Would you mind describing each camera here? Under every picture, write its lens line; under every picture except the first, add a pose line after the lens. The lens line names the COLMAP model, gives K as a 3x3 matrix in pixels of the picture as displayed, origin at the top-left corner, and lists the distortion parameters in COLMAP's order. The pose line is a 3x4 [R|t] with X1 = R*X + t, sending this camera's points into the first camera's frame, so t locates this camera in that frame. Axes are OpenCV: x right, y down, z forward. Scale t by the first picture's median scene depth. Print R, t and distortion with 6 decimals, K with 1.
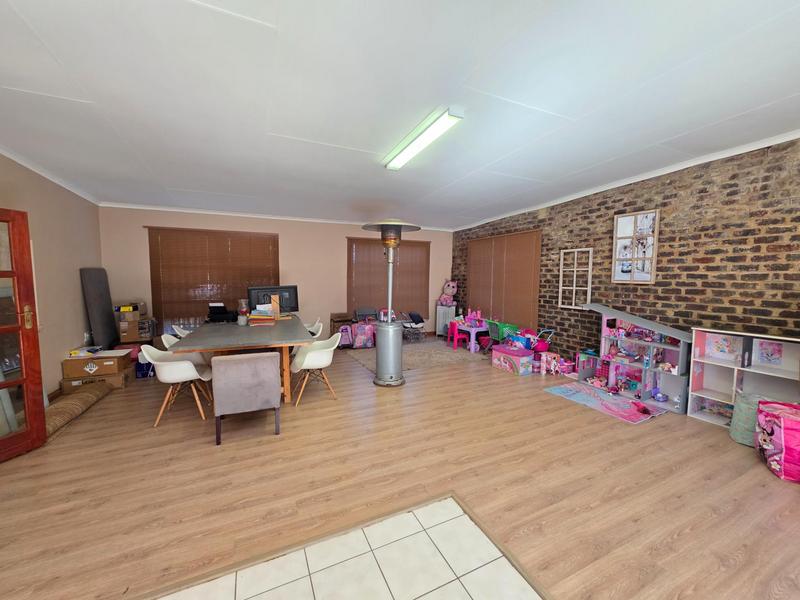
lens RADIAL K [[319.5, 0, 399.2], [0, 319.5, 300.6], [0, 0, 1]] dist [0.006481, -0.000107]
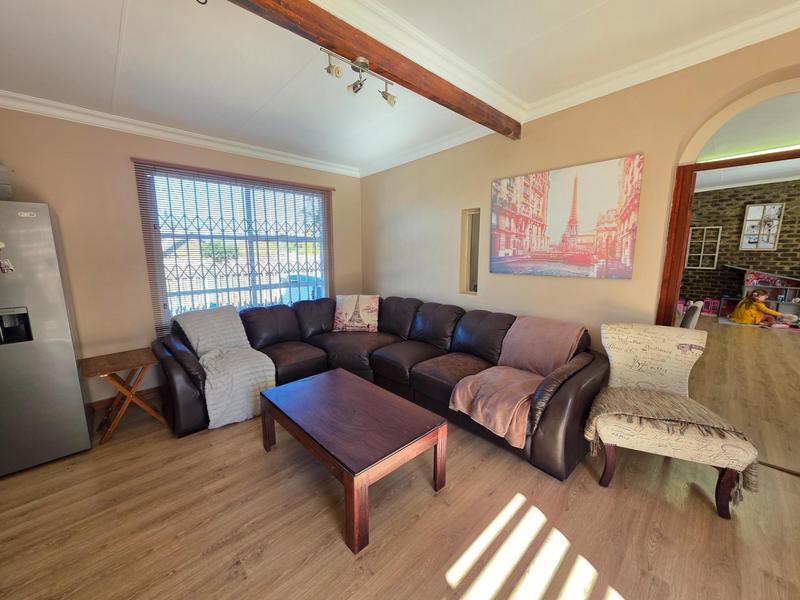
lens RADIAL K [[319.5, 0, 396.8], [0, 319.5, 300.8], [0, 0, 1]] dist [0.006481, -0.000107]
pose [[0.944357, -0.053849, 0.324483, -1.409781], [0.026807, 0.995826, 0.087244, 0.006442], [-0.327827, -0.073691, 0.941859, 0.085350]]
